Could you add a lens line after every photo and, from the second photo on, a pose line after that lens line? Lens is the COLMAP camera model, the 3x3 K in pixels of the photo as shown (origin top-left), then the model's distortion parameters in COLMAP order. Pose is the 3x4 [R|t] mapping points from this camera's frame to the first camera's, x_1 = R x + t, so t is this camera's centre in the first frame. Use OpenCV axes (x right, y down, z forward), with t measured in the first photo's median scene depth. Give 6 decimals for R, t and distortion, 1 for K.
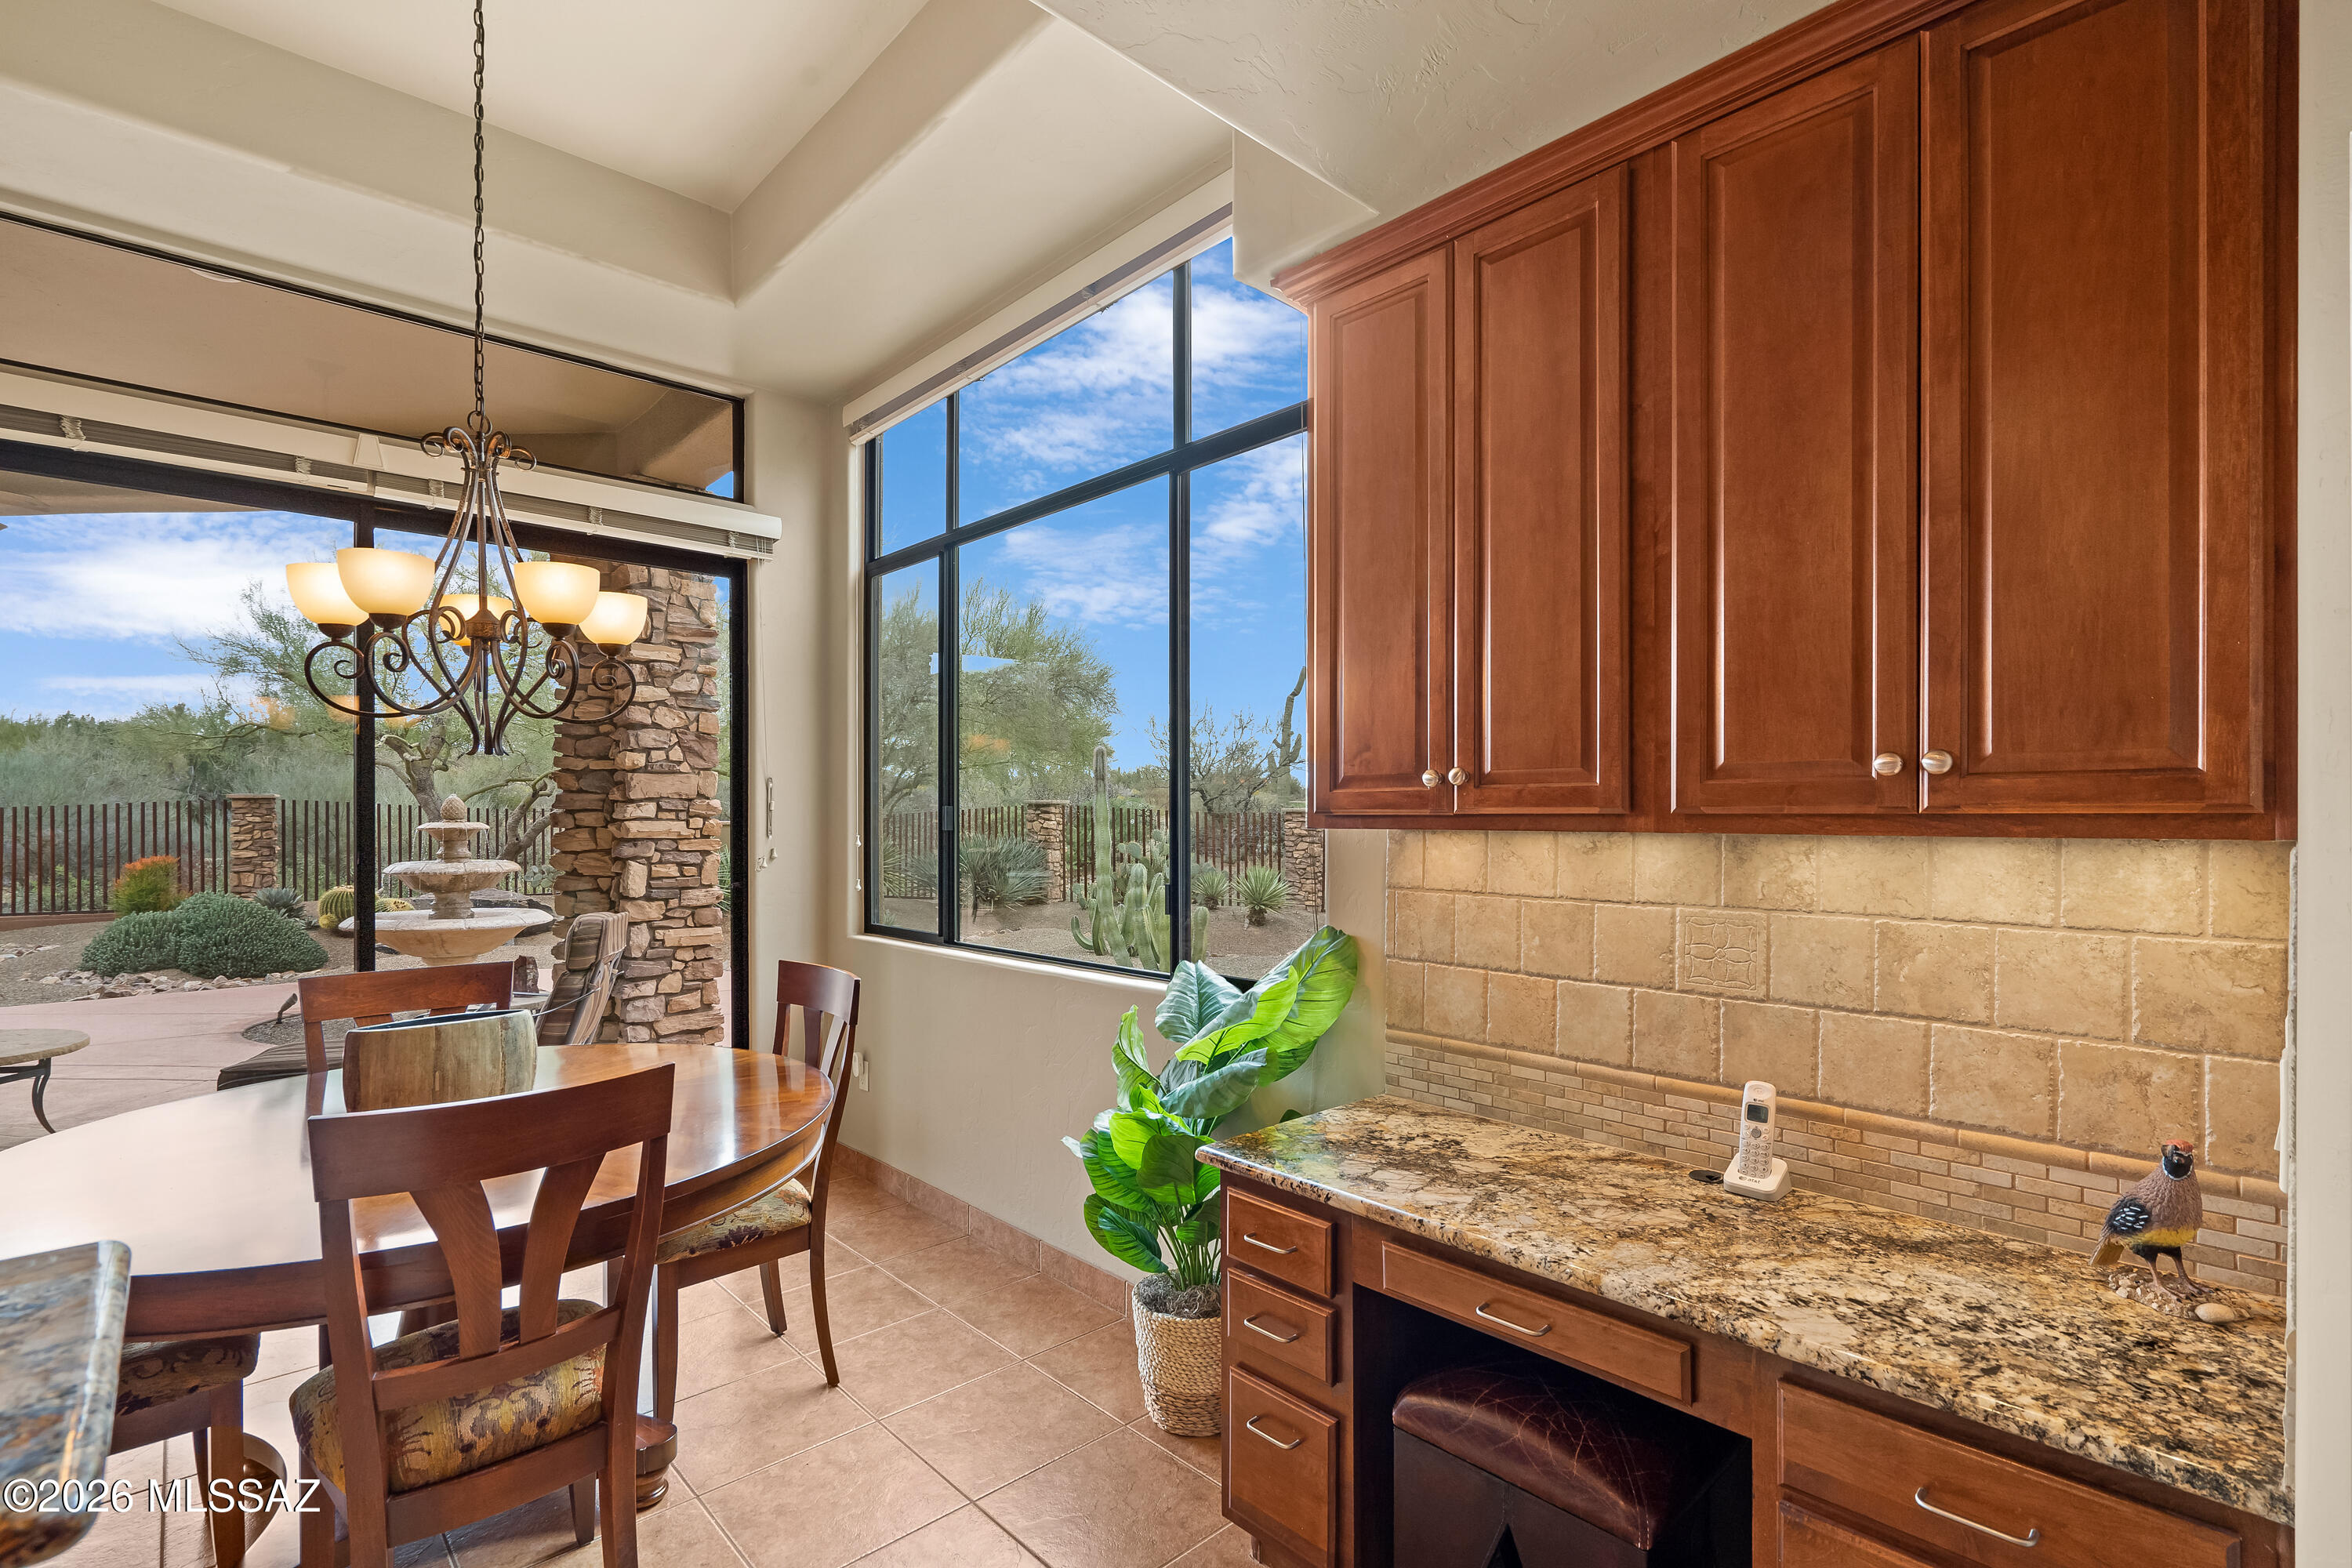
lens RADIAL K [[1082.0, 0, 1173.3], [0, 1082.0, 818.1], [0, 0, 1]] dist [-0.001913, 0.001622]
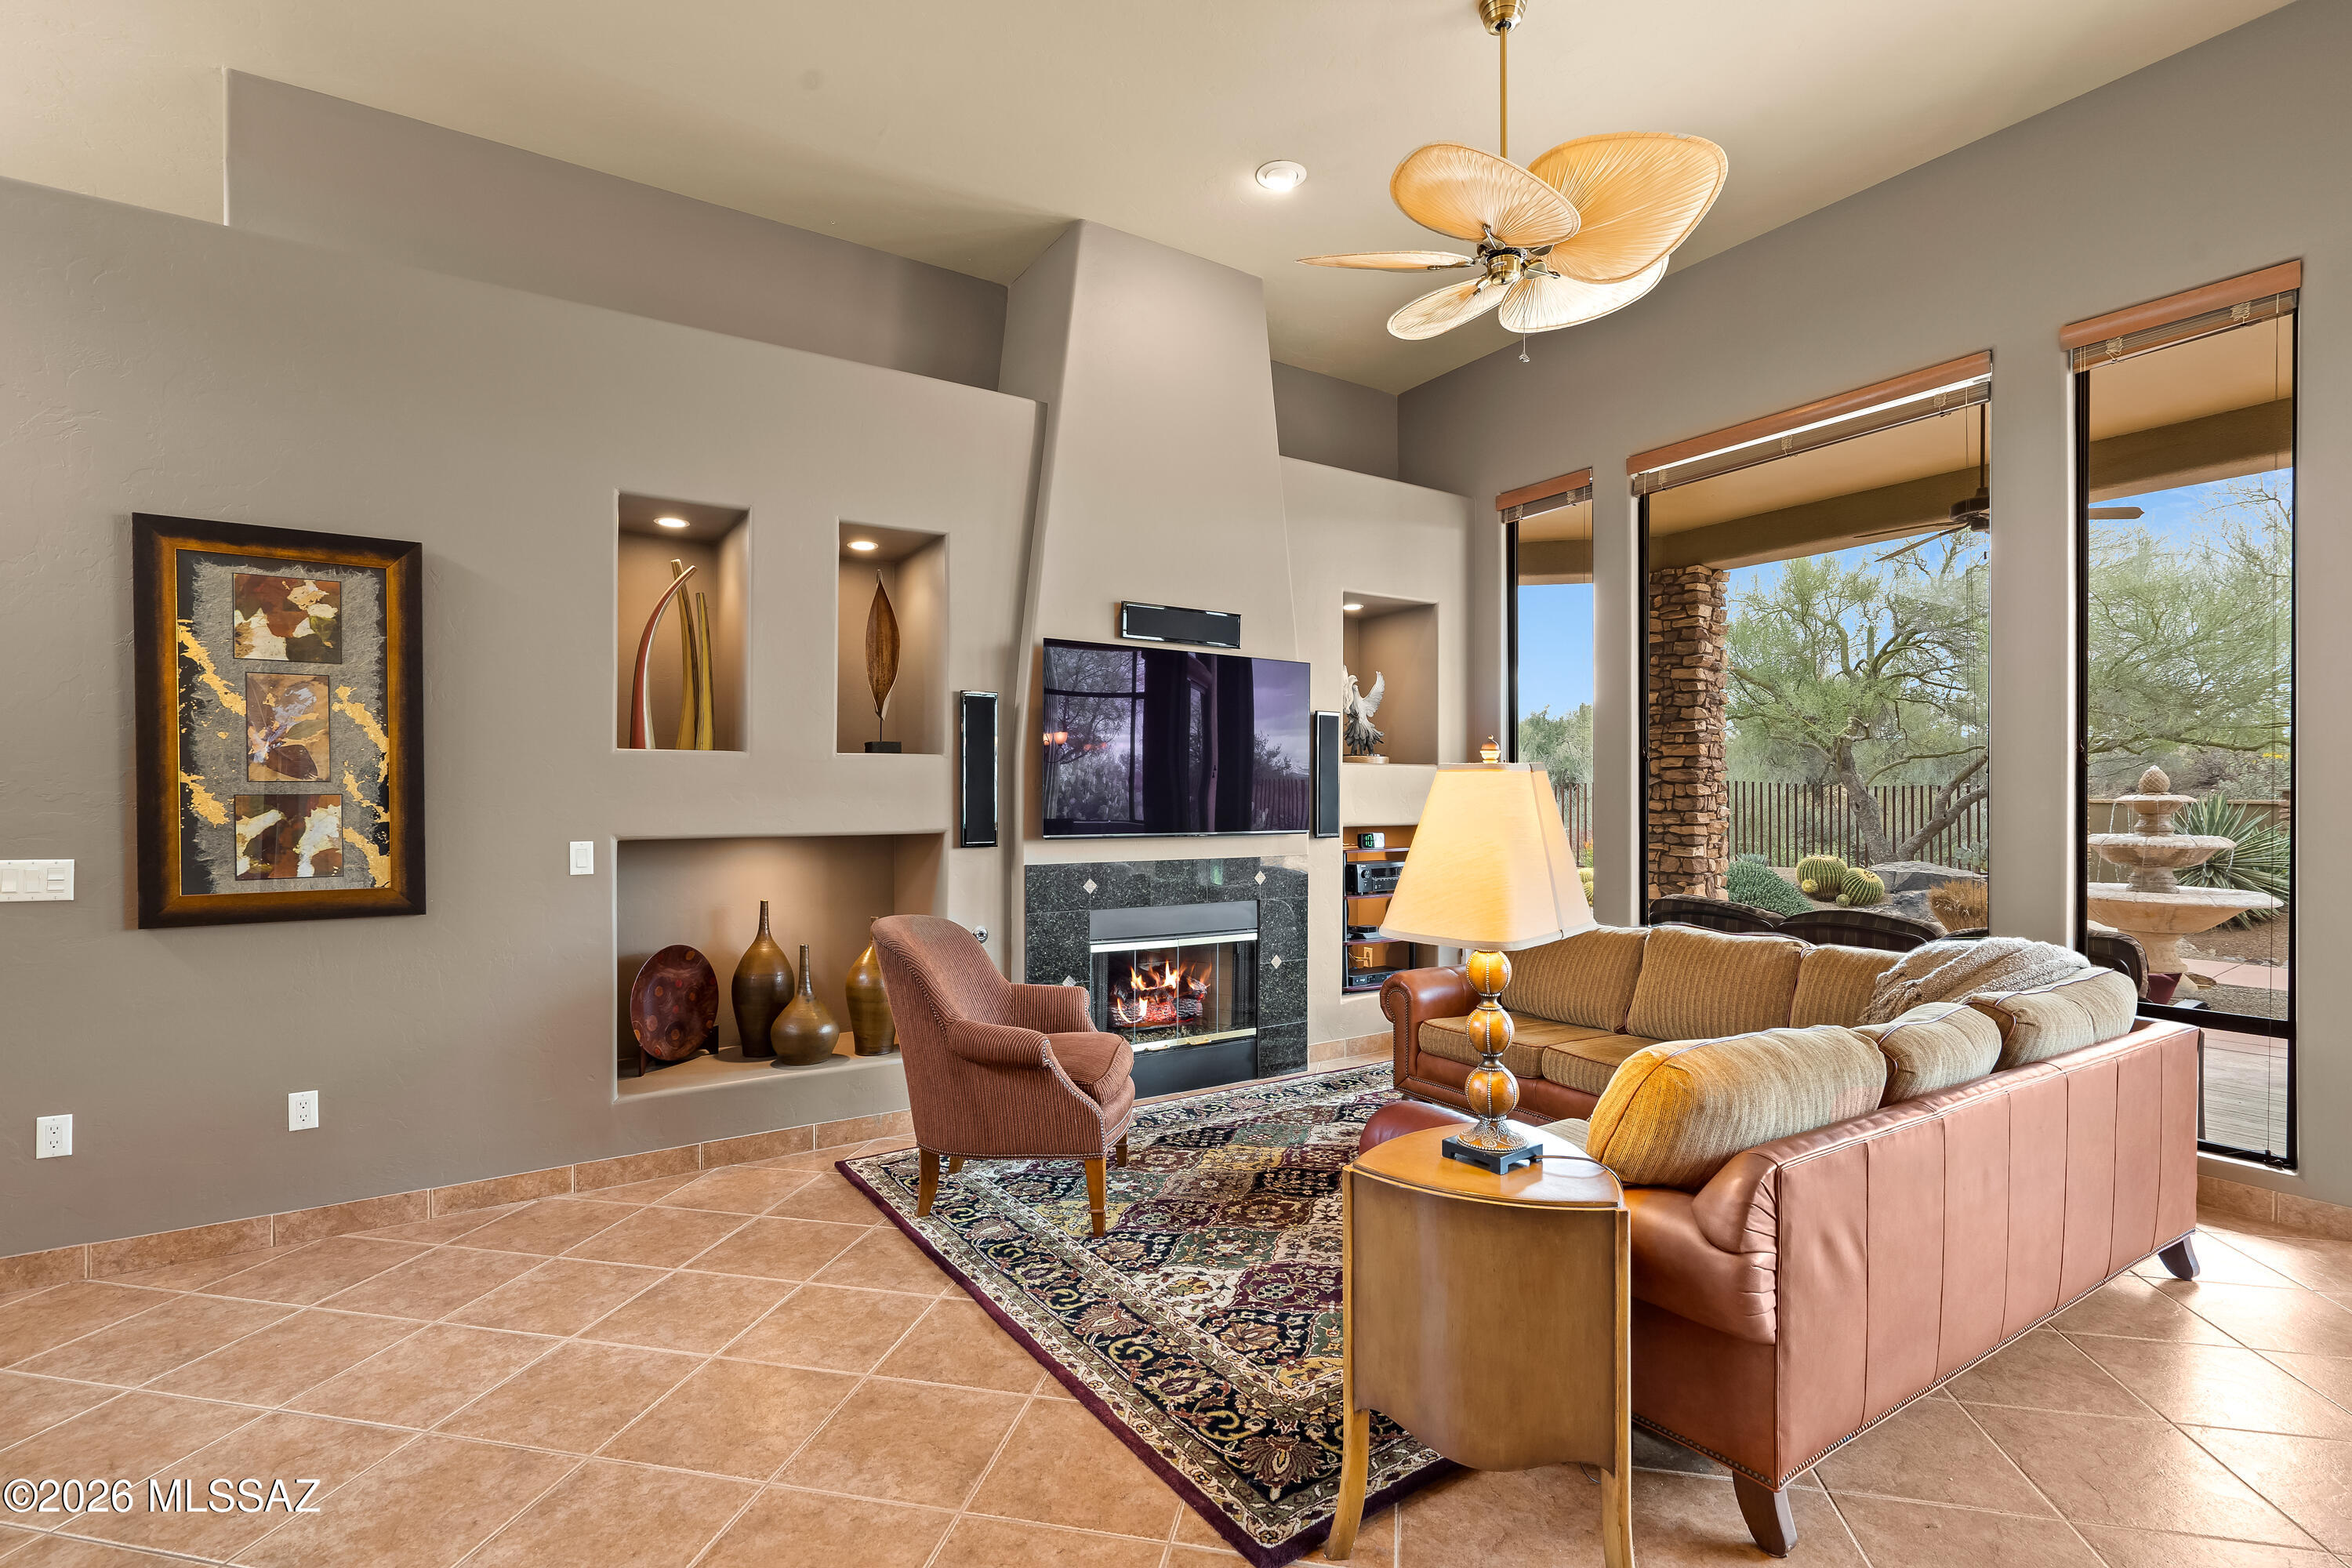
lens RADIAL K [[1106.9, 0, 1178.0], [0, 1106.9, 791.8], [0, 0, 1]] dist [-0.004237, -0.000667]
pose [[0.584003, 0.006794, -0.811723, -1.350162], [-0.006409, 0.999972, 0.003759, 0.011763], [0.811727, 0.003008, 0.584030, -1.059997]]
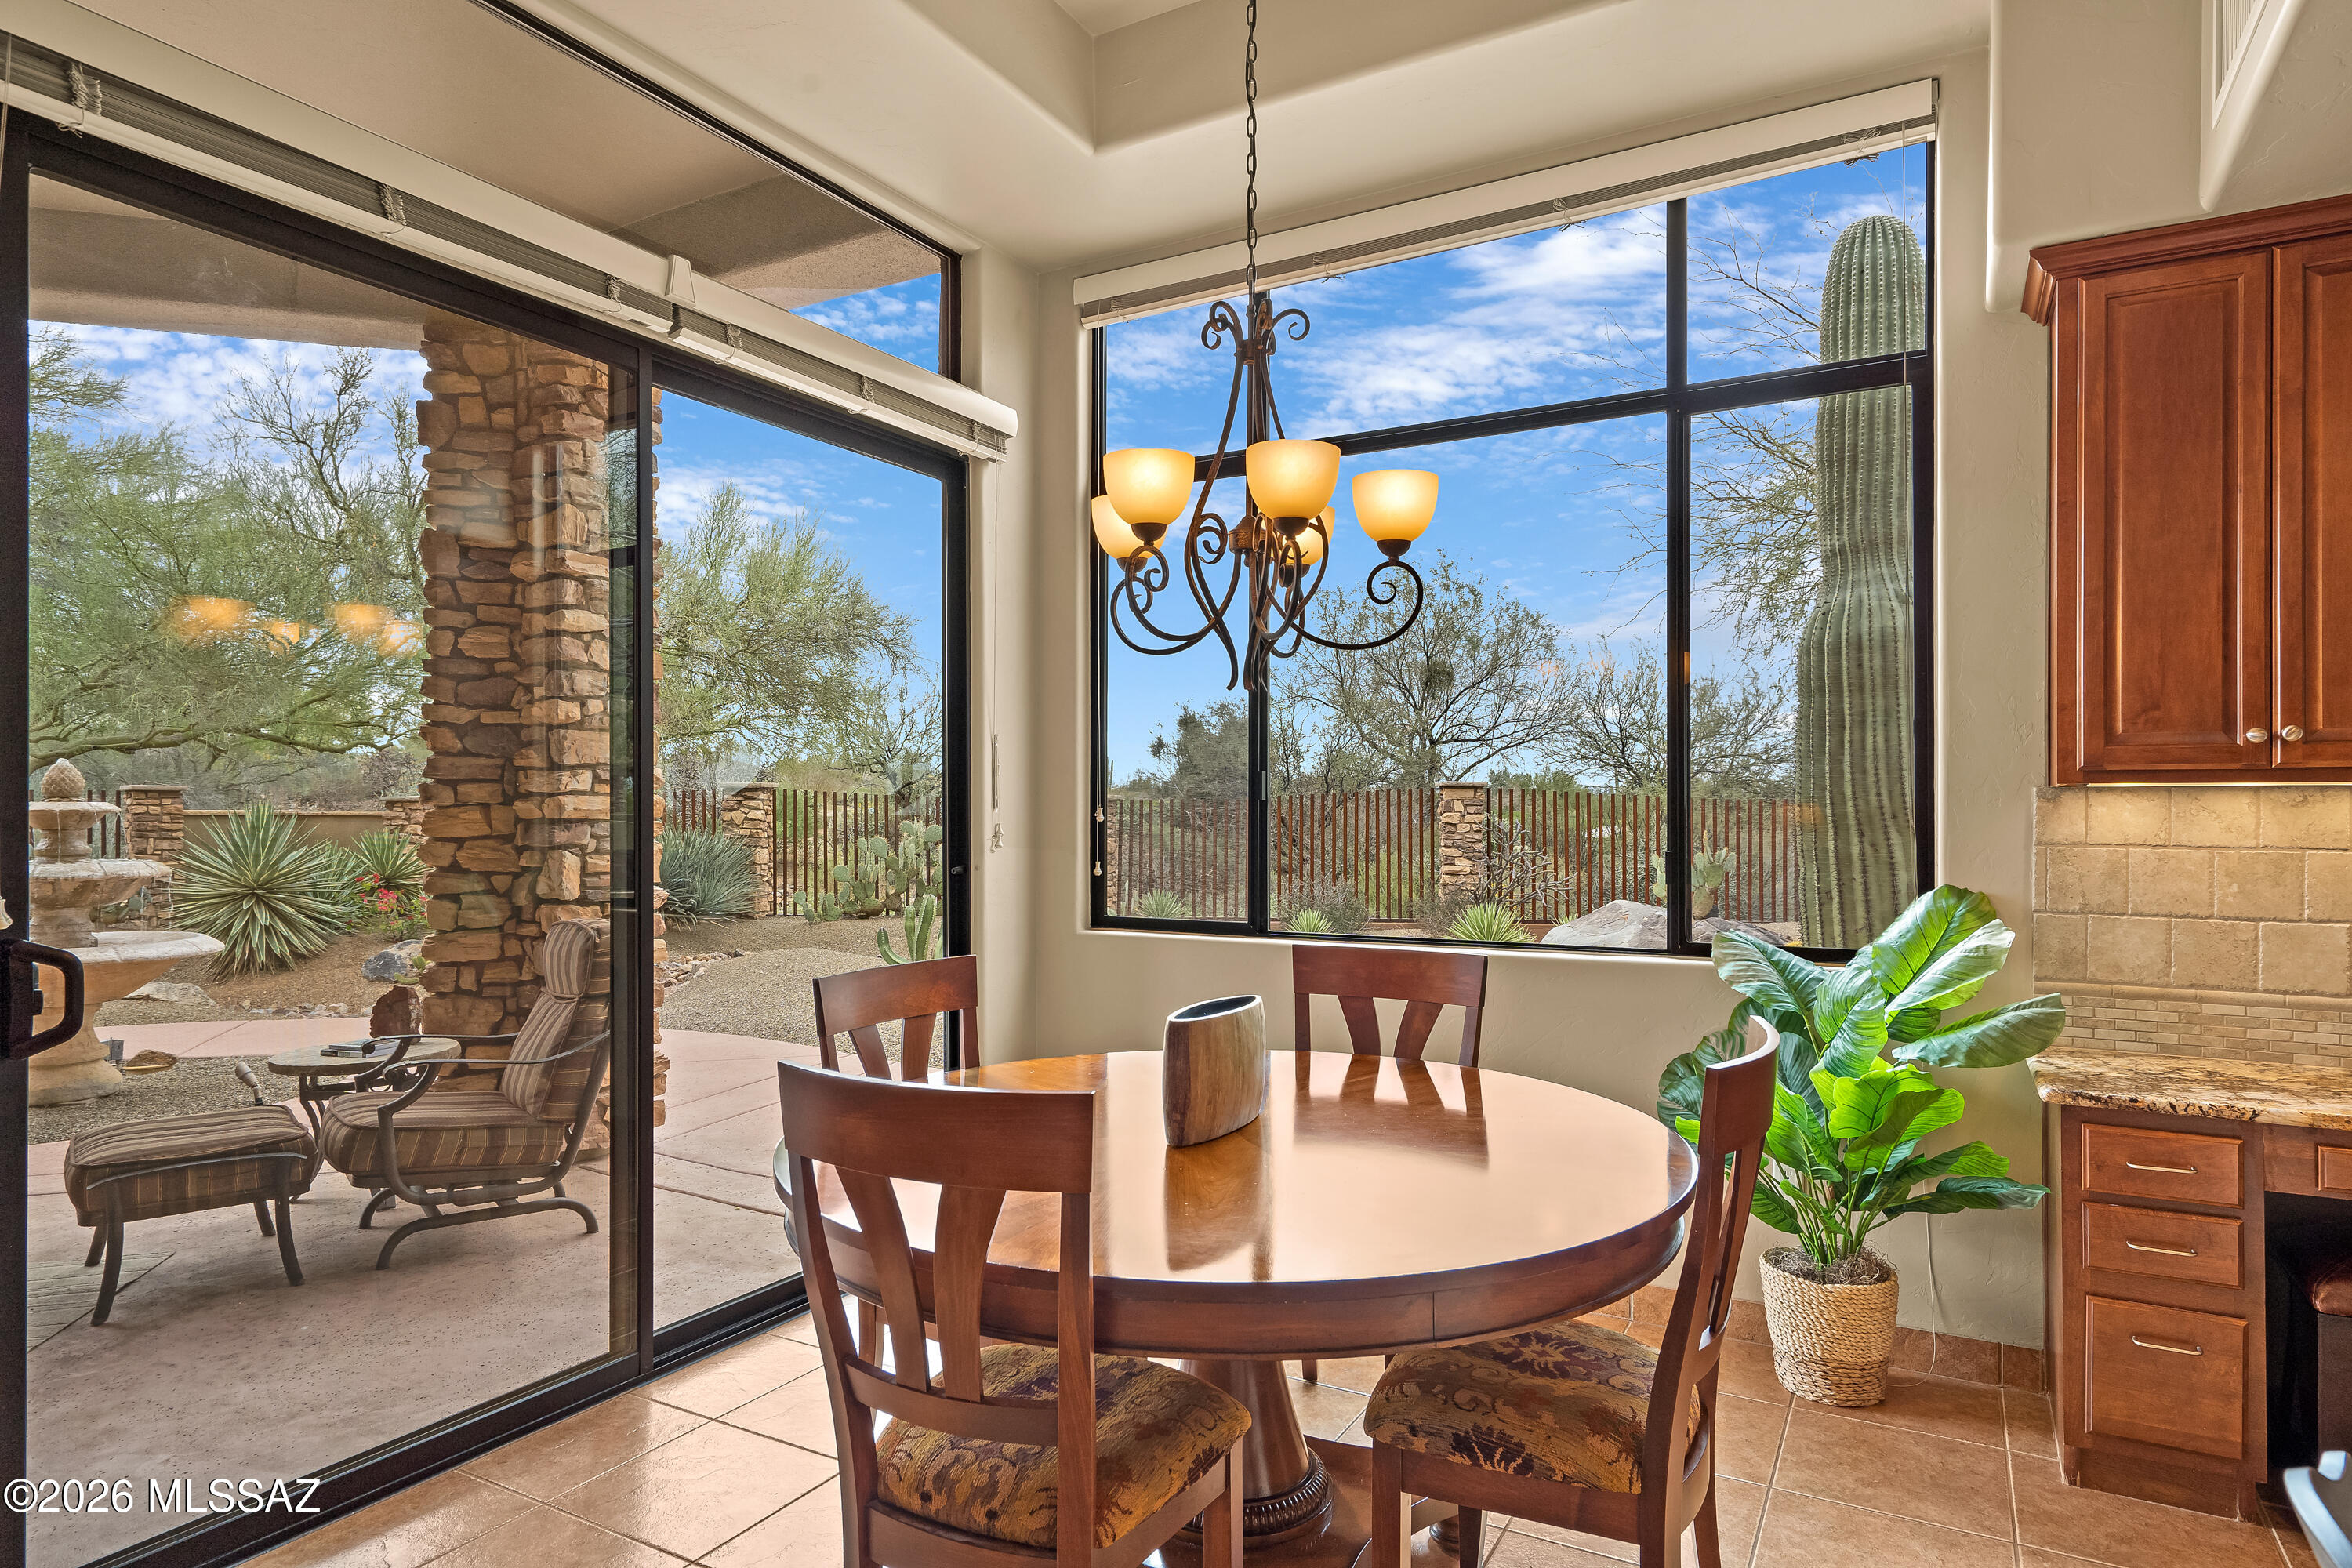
lens RADIAL K [[1354.7, 0, 1178.8], [0, 1354.7, 808.1], [0, 0, 1]] dist [0.005996, 0.001442]
pose [[0.953069, 0.002341, 0.302744, -0.974195], [-0.001426, 0.999994, -0.003242, 0.034769], [-0.302749, 0.002658, 0.953066, 0.011959]]
